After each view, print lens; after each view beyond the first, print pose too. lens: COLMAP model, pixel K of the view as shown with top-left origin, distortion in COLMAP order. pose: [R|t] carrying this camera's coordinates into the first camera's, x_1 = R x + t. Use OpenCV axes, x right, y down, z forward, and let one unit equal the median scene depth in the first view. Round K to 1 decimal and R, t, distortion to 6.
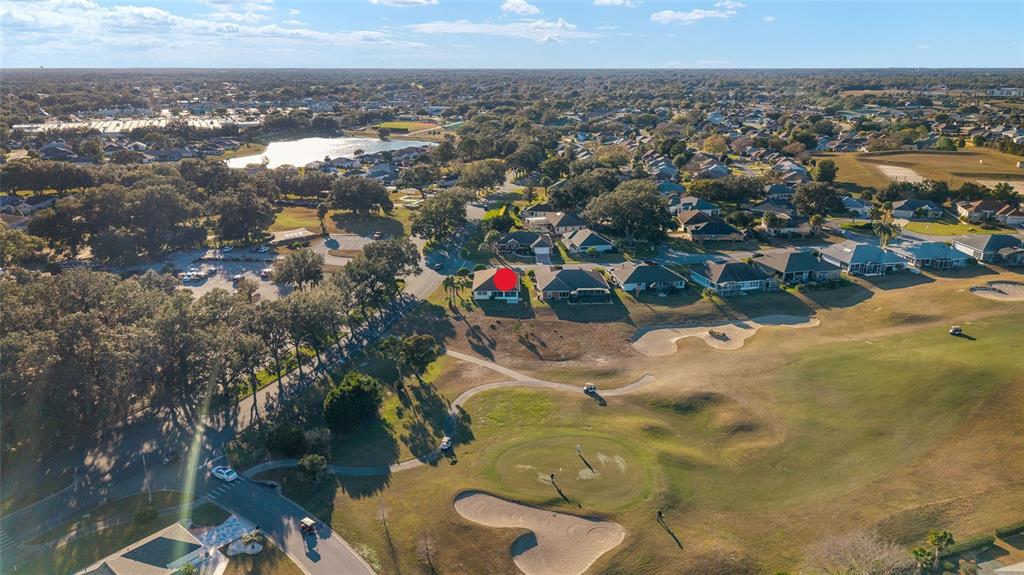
lens RADIAL K [[702.1, 0, 508.9], [0, 702.1, 271.4], [0, 0, 1]] dist [0.005820, -0.000388]
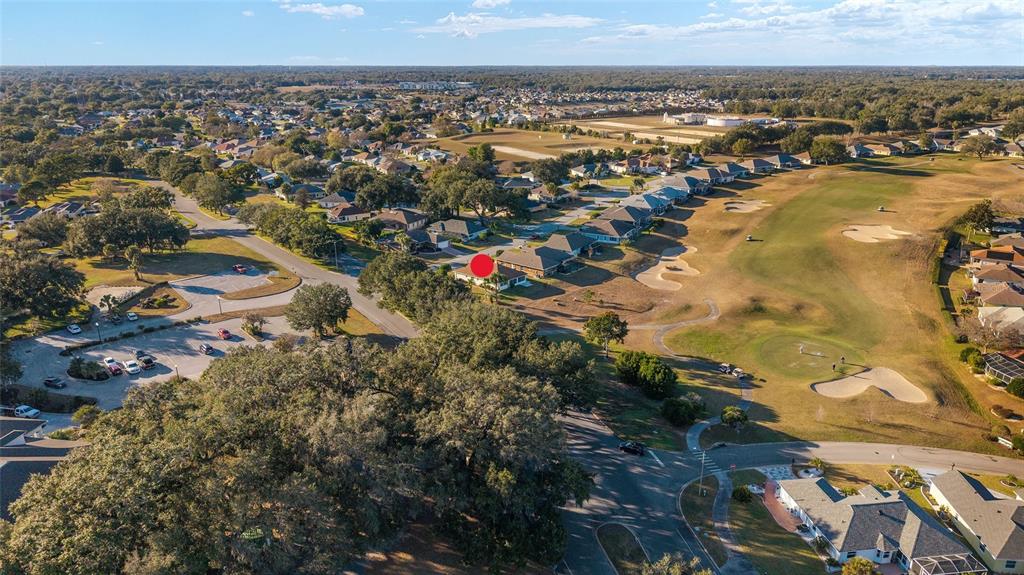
lens RADIAL K [[715.6, 0, 526.4], [0, 715.6, 289.5], [0, 0, 1]] dist [0.006916, 0.000965]
pose [[0.672957, -0.231953, 0.702372, -1.271145], [0.219966, 0.969357, 0.109369, -0.112281], [-0.706218, 0.080897, 0.703358, 0.430370]]
